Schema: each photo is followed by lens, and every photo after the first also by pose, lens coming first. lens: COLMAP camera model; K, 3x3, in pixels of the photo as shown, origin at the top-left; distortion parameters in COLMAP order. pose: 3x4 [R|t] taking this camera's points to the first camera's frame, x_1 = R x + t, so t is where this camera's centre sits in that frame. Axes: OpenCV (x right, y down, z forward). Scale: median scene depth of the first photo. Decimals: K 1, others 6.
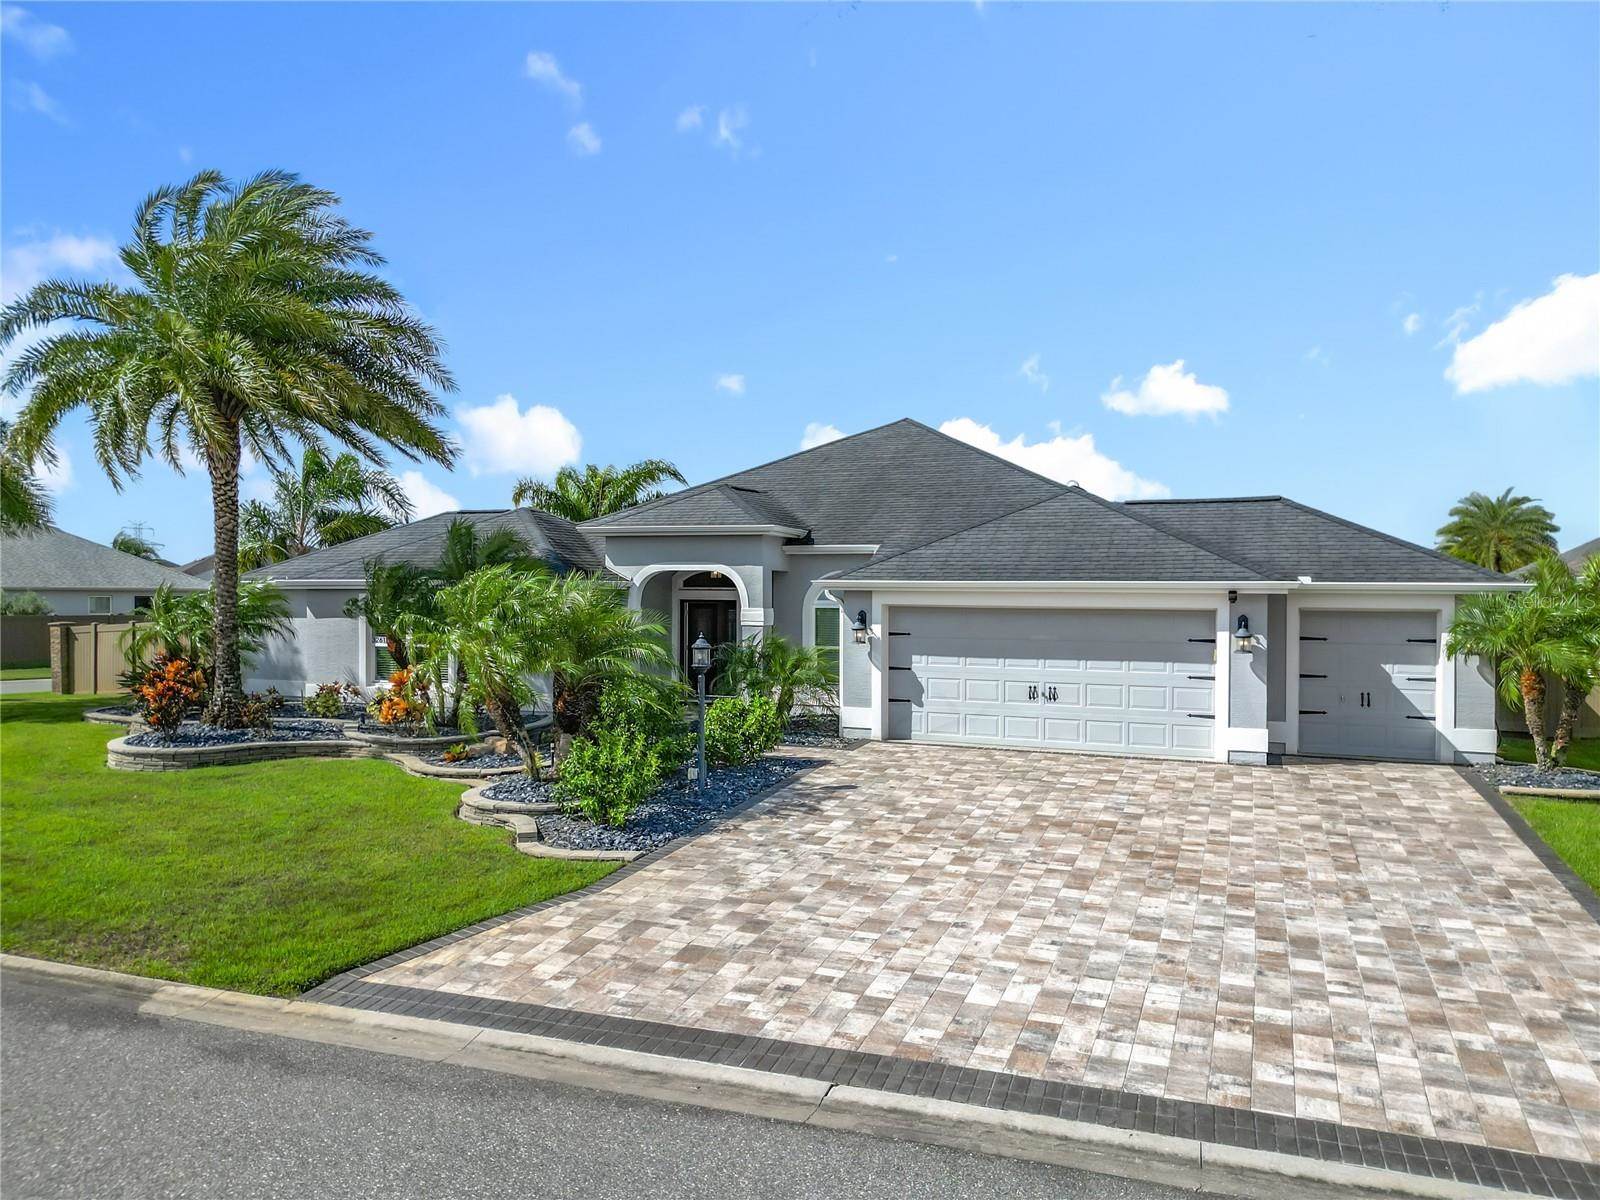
lens RADIAL K [[1198.4, 0, 800.0], [0, 1198.4, 600.0], [0, 0, 1]] dist [0.048966, -0.049447]
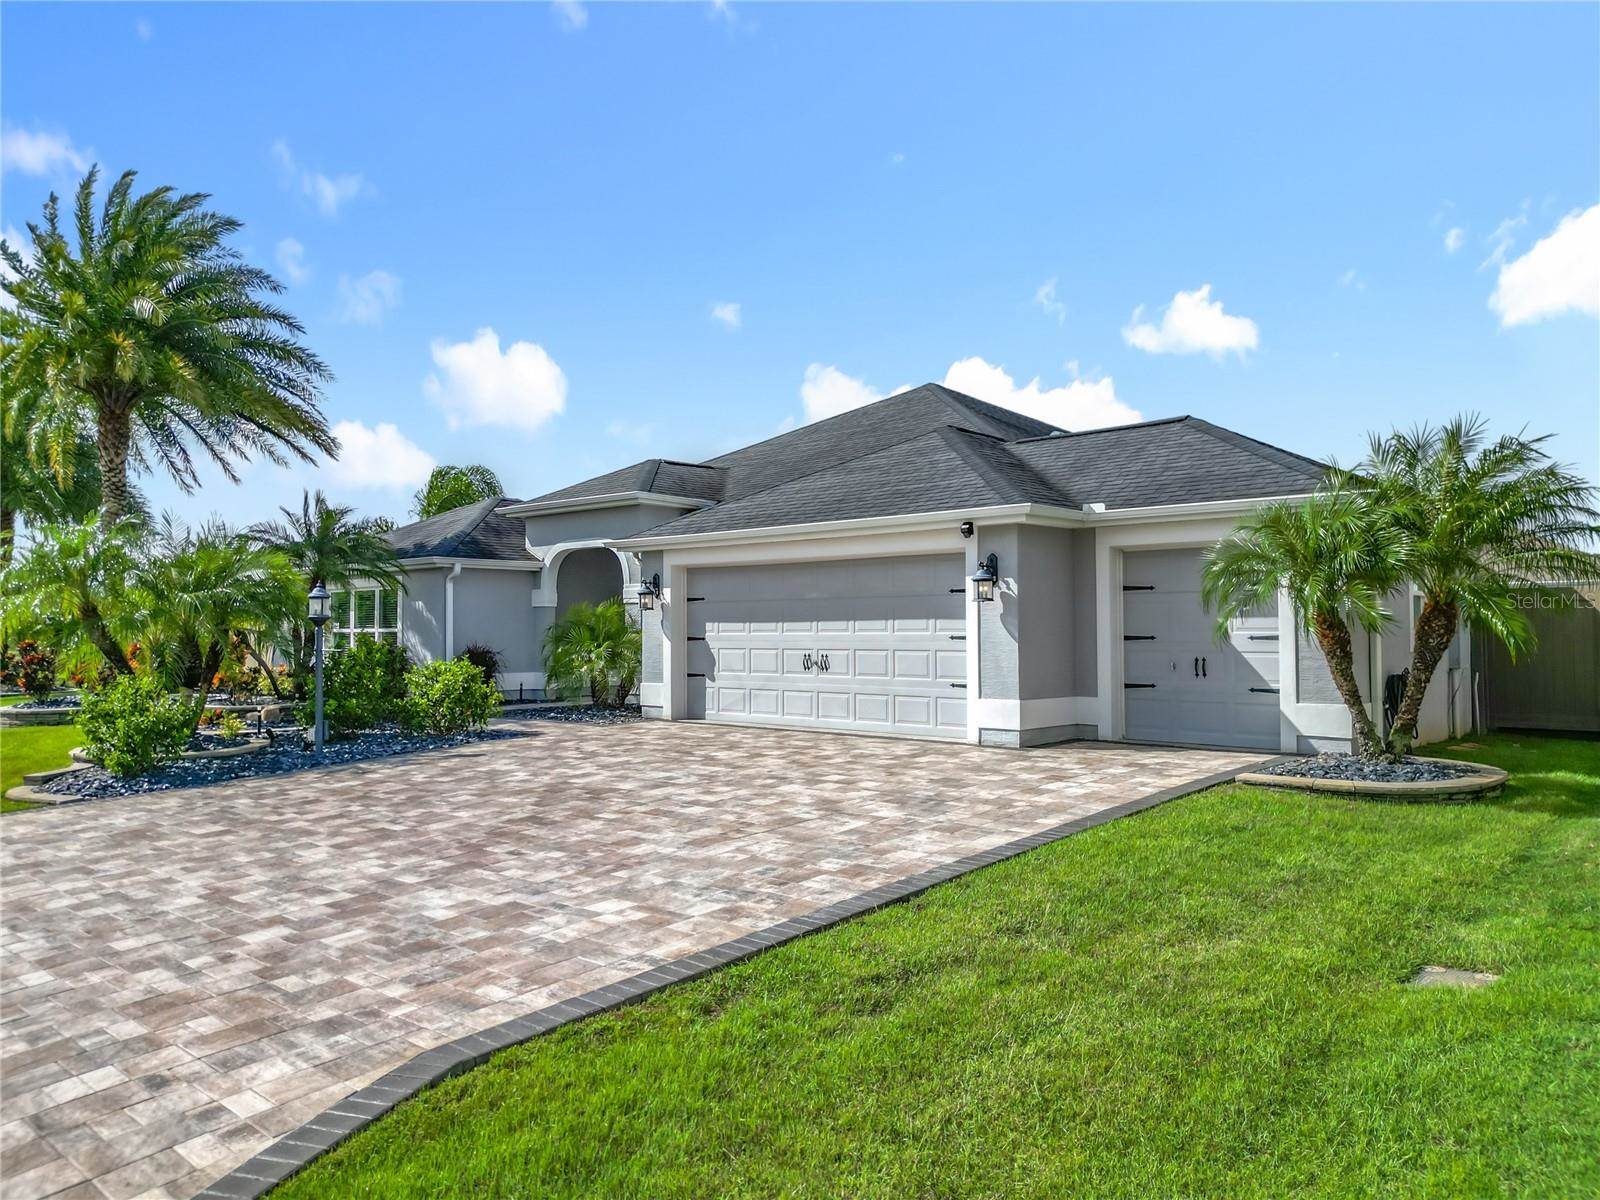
lens RADIAL K [[1198.4, 0, 800.0], [0, 1198.4, 600.0], [0, 0, 1]] dist [0.048966, -0.049447]
pose [[0.932462, -0.019976, -0.360716, 0.506749], [0.006599, 0.999245, -0.038280, 0.067990], [0.361208, 0.033315, 0.931890, 0.224353]]
